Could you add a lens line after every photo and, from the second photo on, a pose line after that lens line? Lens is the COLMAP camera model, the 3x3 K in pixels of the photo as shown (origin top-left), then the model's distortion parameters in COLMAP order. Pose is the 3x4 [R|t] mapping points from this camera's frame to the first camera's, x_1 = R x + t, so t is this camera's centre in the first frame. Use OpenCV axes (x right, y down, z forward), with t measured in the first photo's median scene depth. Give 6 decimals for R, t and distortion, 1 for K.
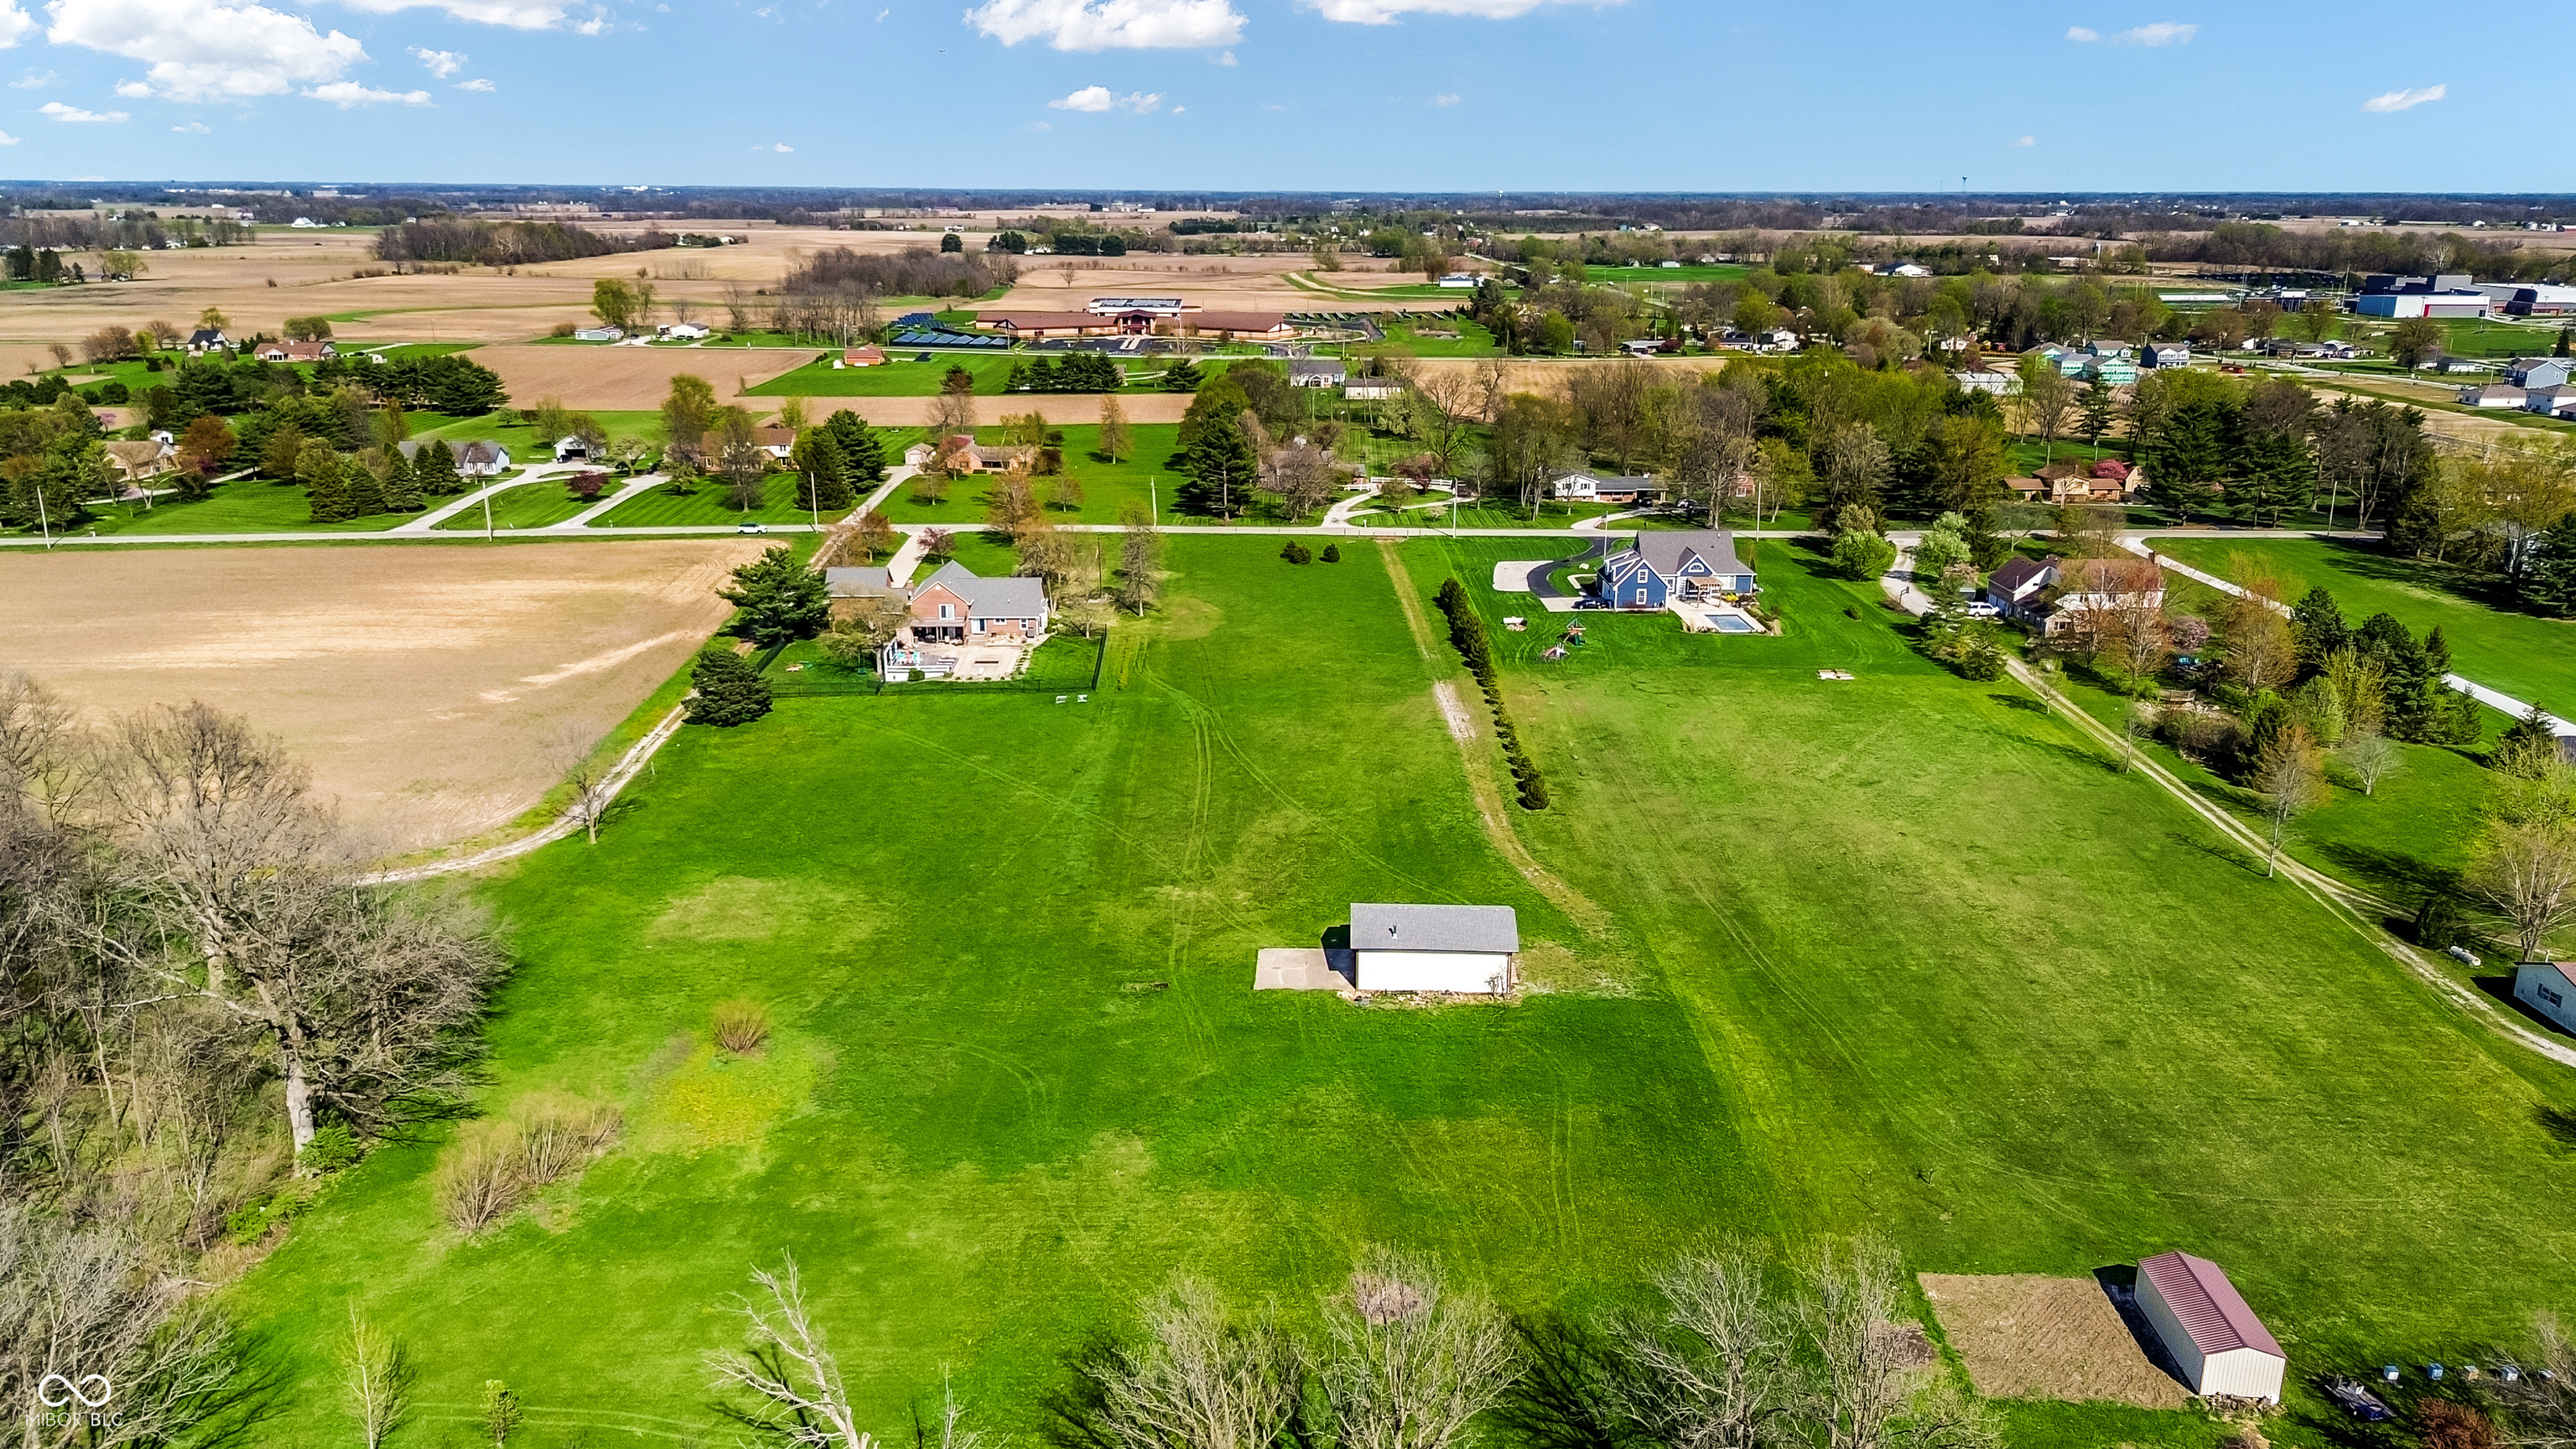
lens RADIAL K [[1848.6, 0, 1288.0], [0, 1848.6, 724.5], [0, 0, 1]] dist [0.073258, -0.081401]
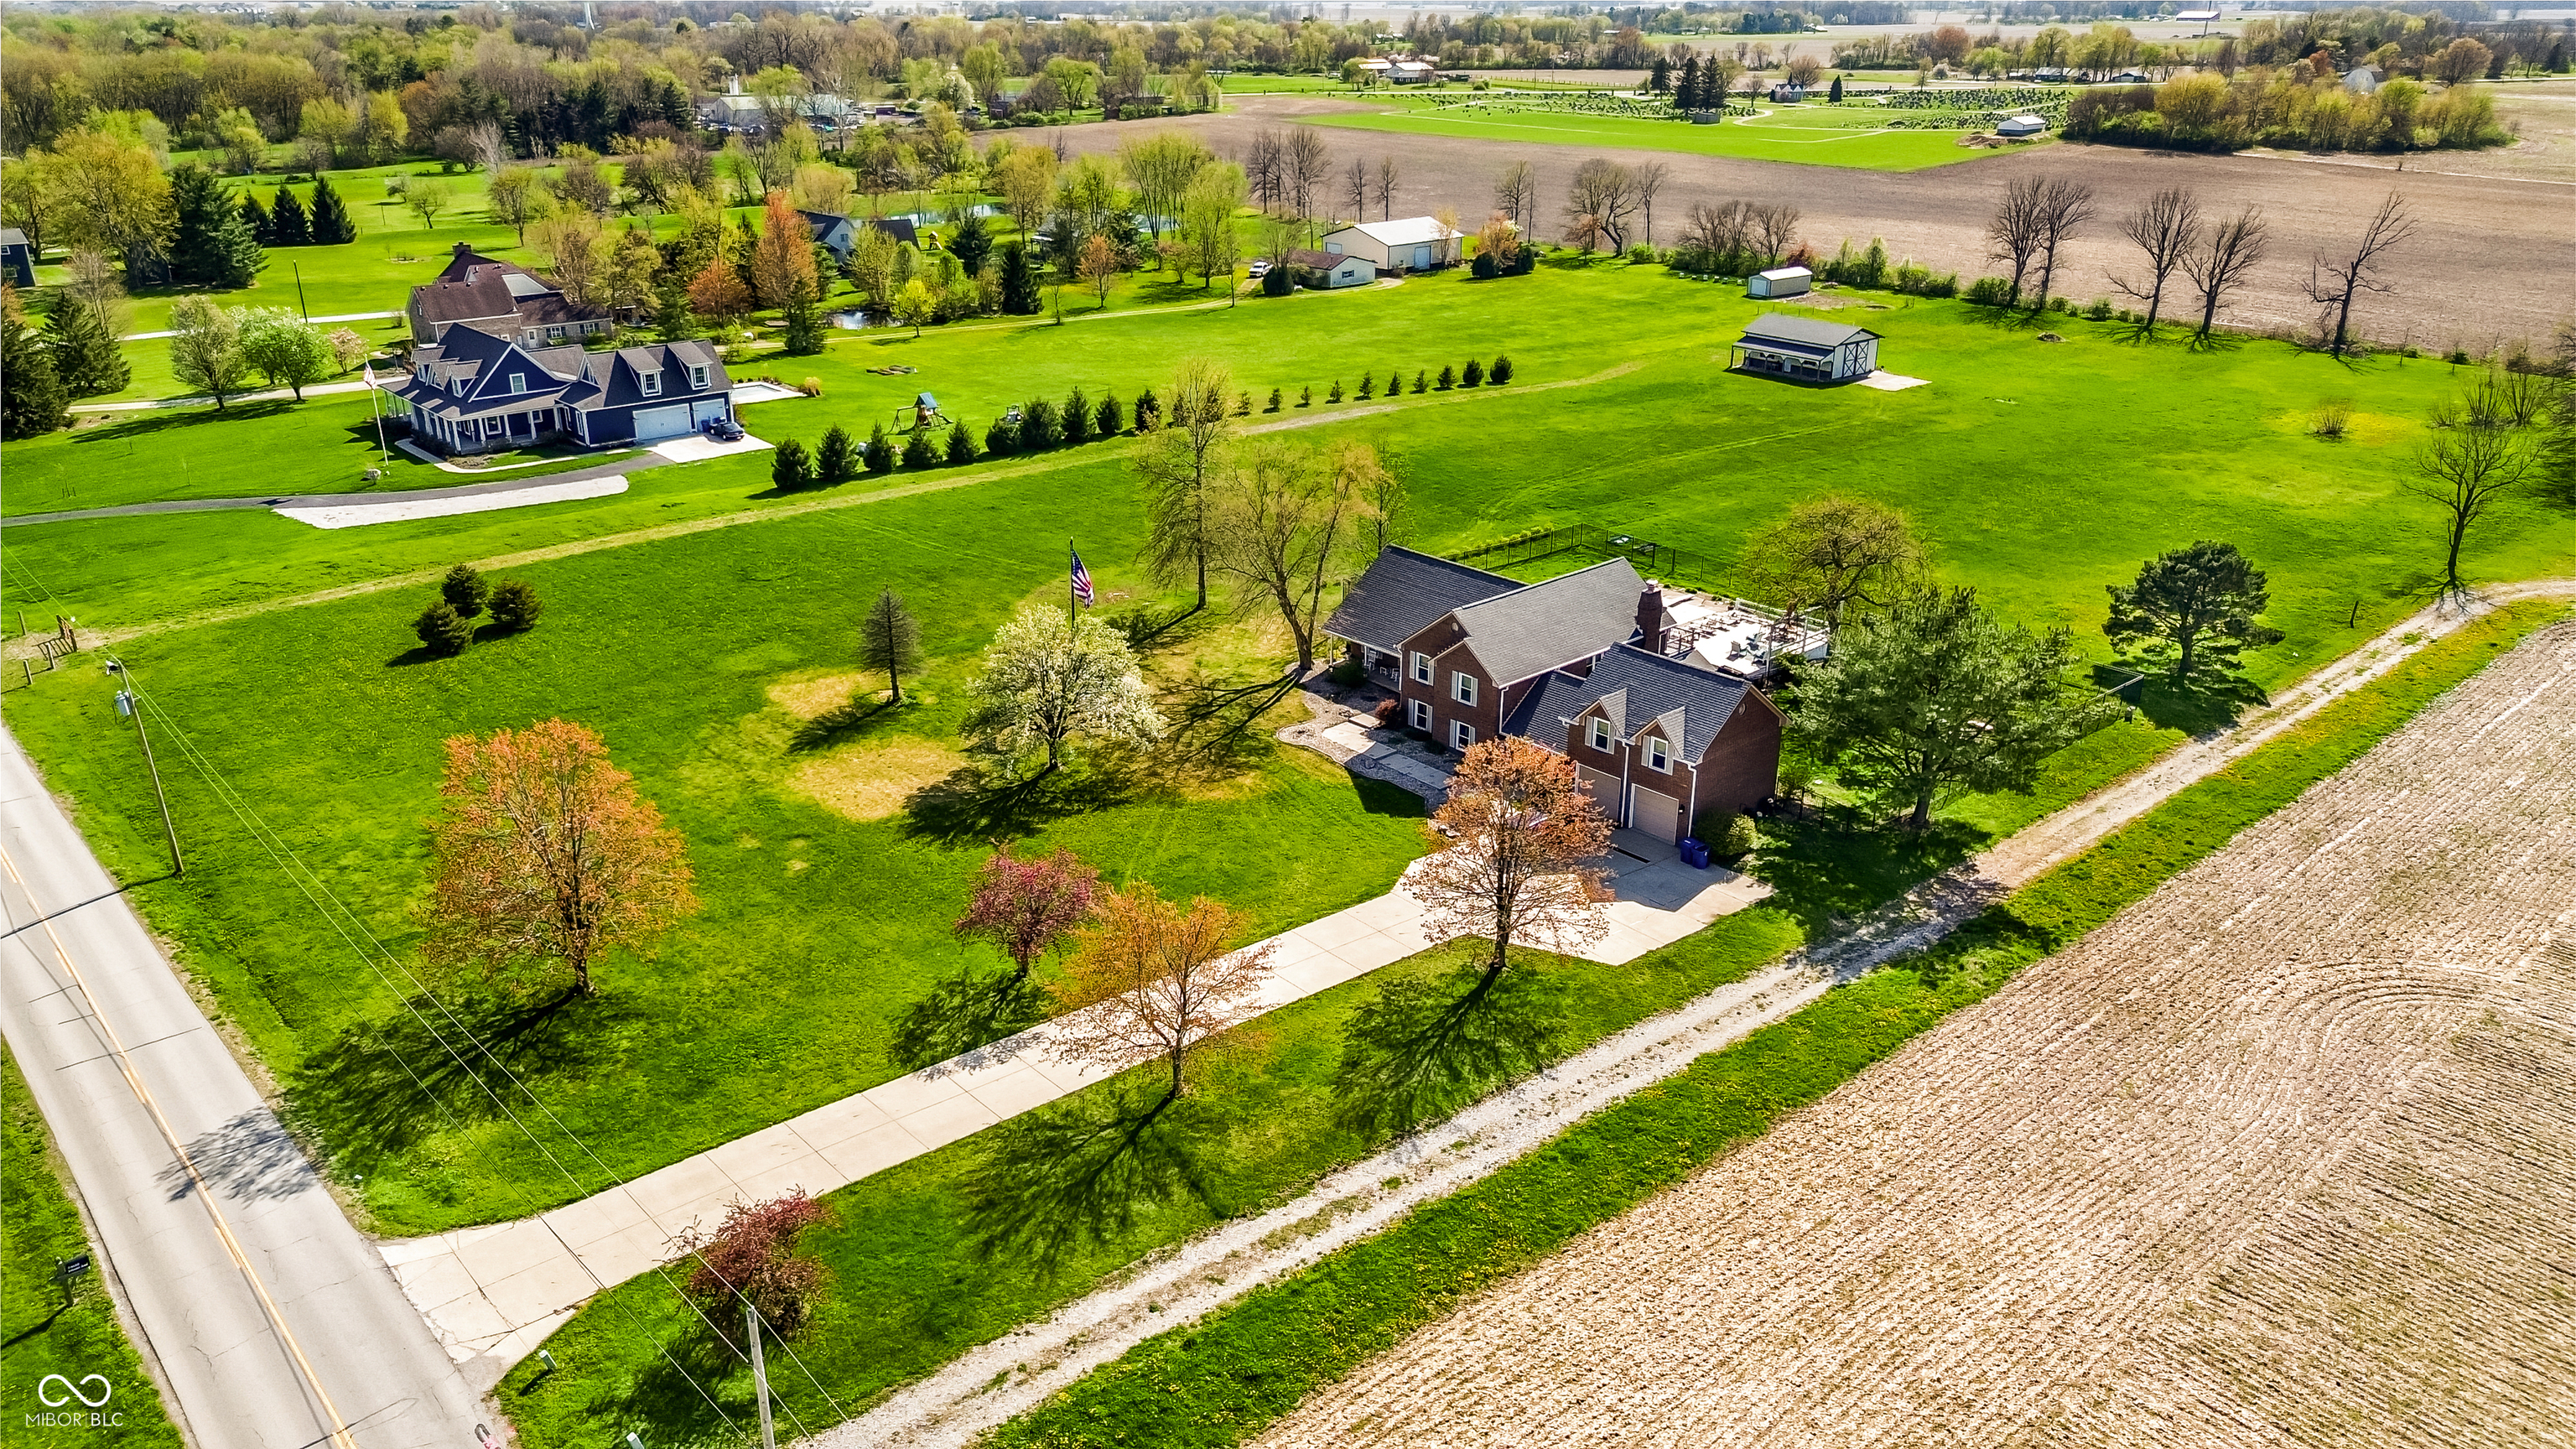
lens RADIAL K [[1826.0, 0, 1288.0], [0, 1826.0, 724.5], [0, 0, 1]] dist [0.068925, -0.079154]
pose [[-0.648103, -0.290033, 0.704161, -0.567444], [0.206233, 0.823247, 0.528897, -0.362368], [-0.733097, 0.488001, -0.473735, 1.601196]]
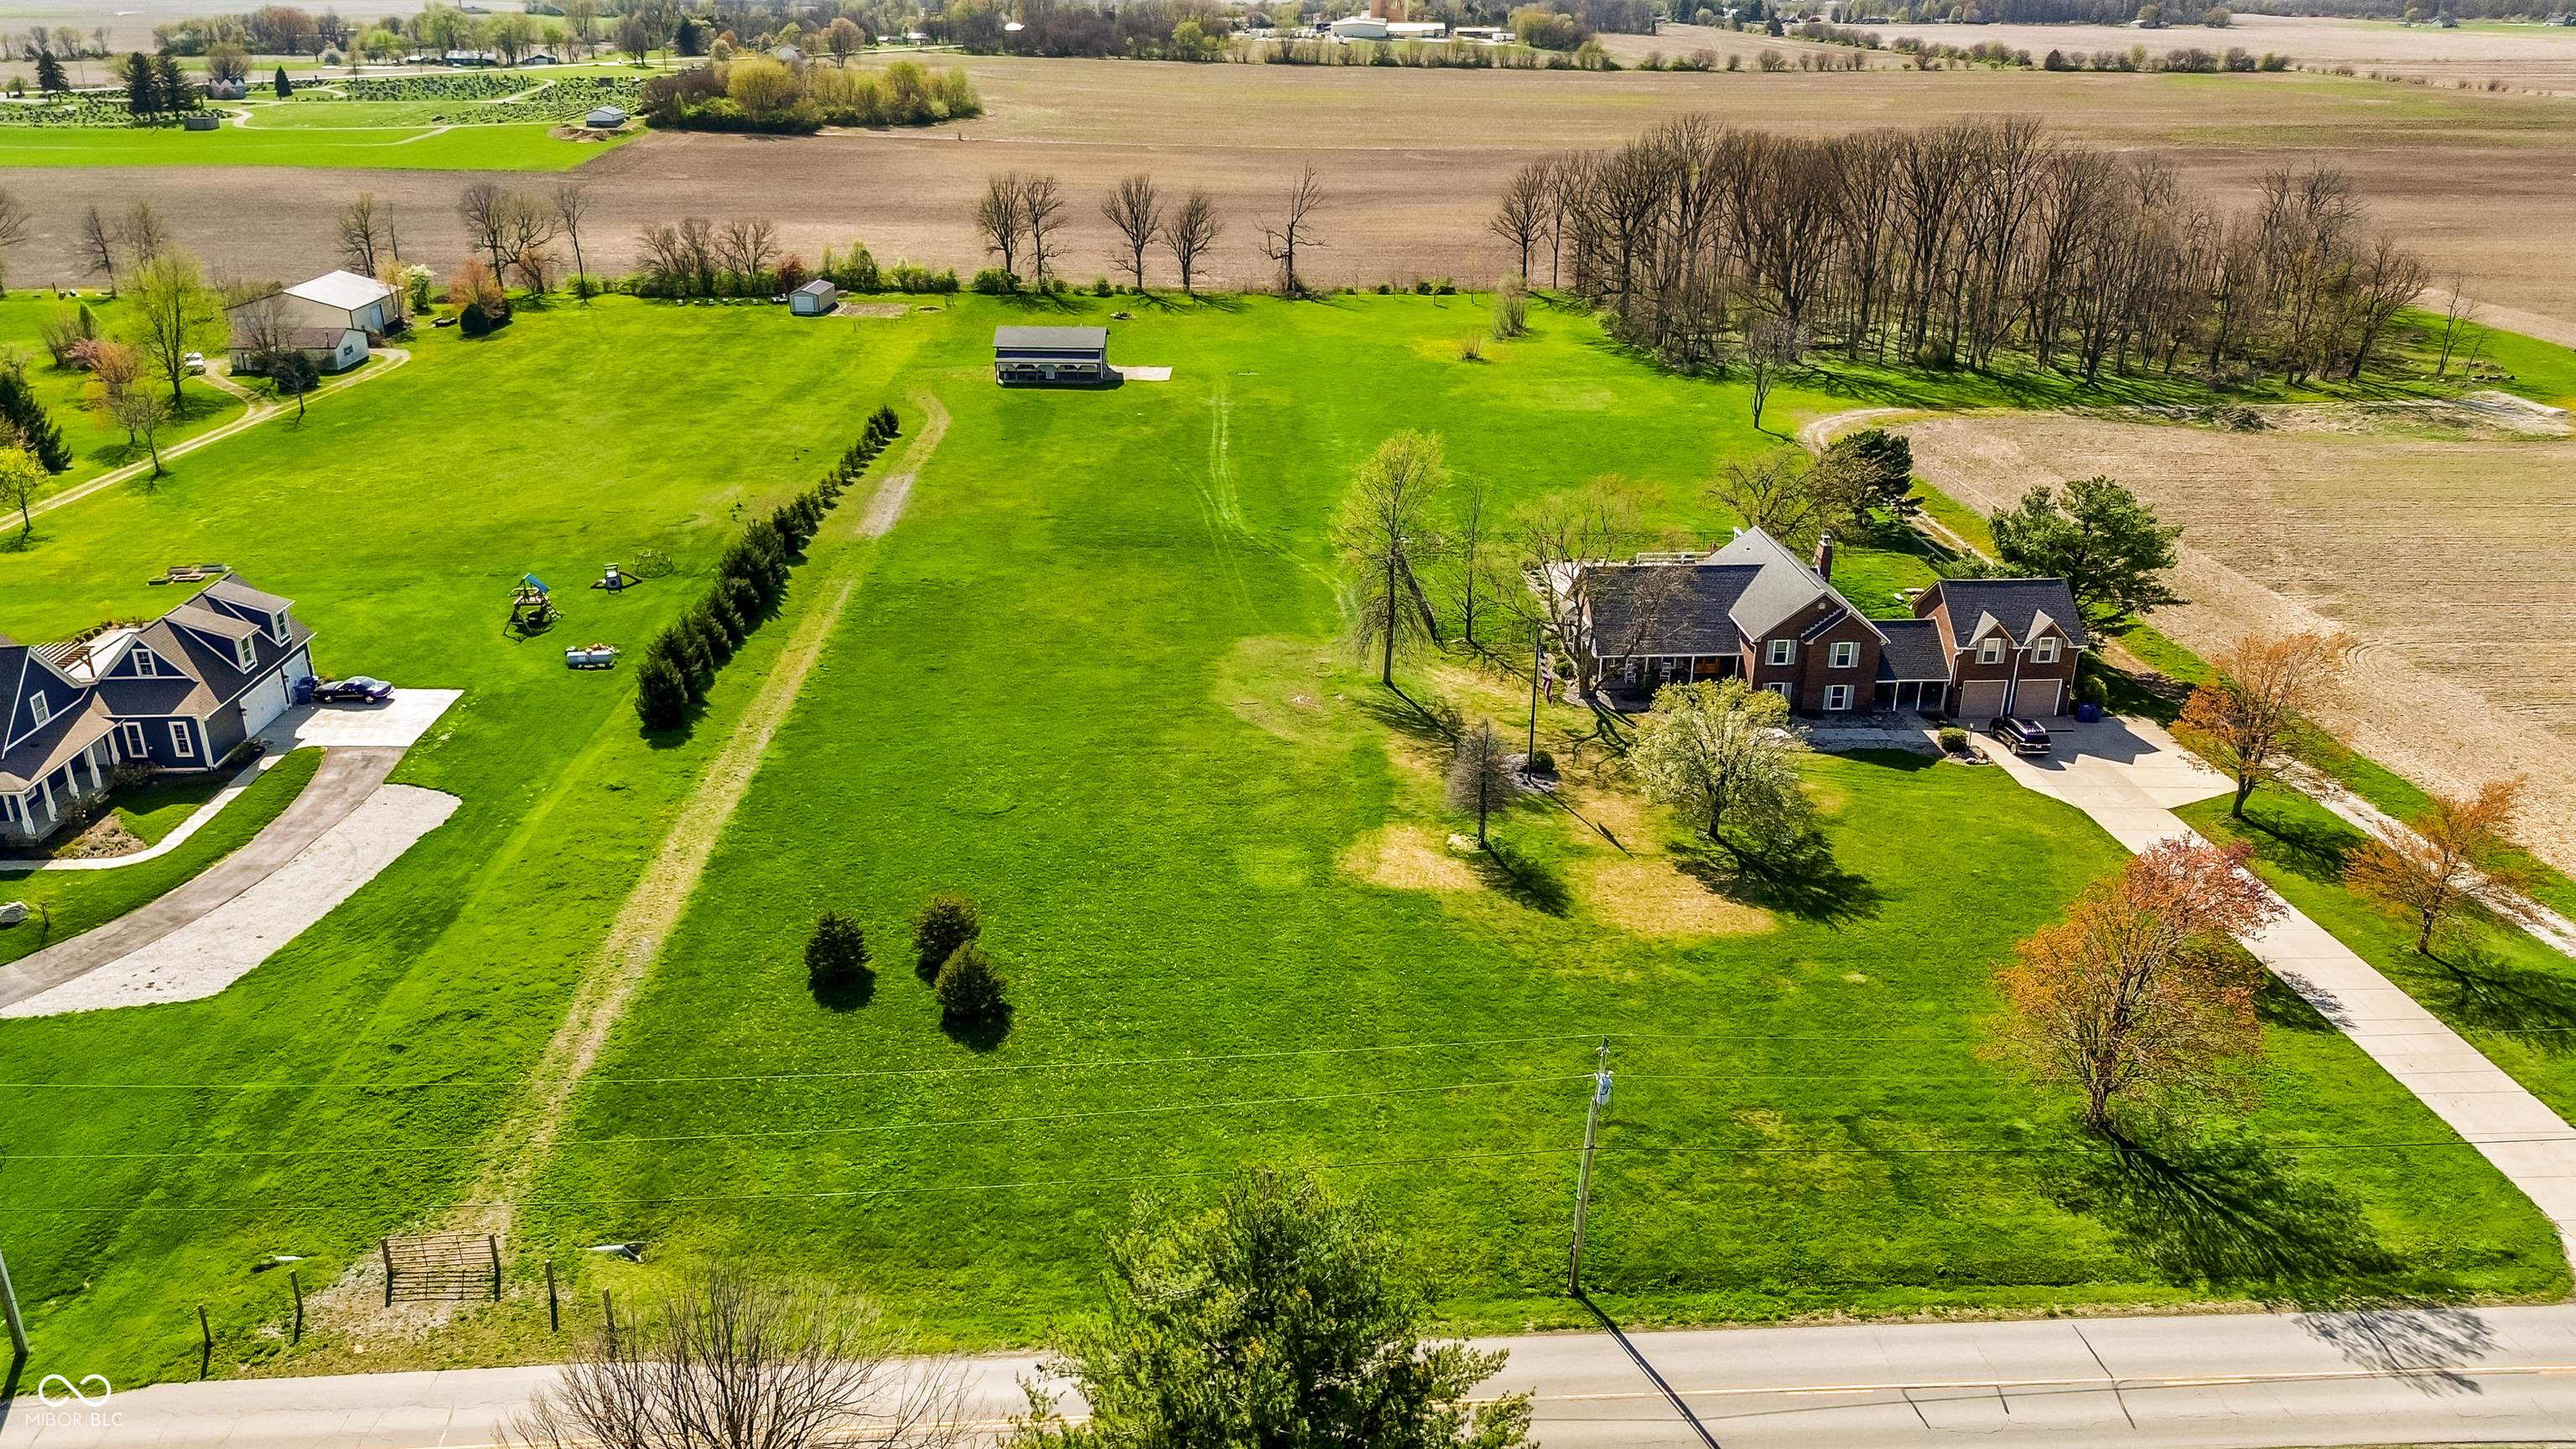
lens RADIAL K [[1894.4, 0, 1301.4], [0, 1894.4, 613.6], [0, 0, 1]] dist [0.080027, -0.094216]
pose [[-0.999549, -0.002732, -0.029915, -0.057859], [-0.019412, 0.818760, 0.573808, -0.452001], [0.022926, 0.574130, -0.818443, 1.808599]]
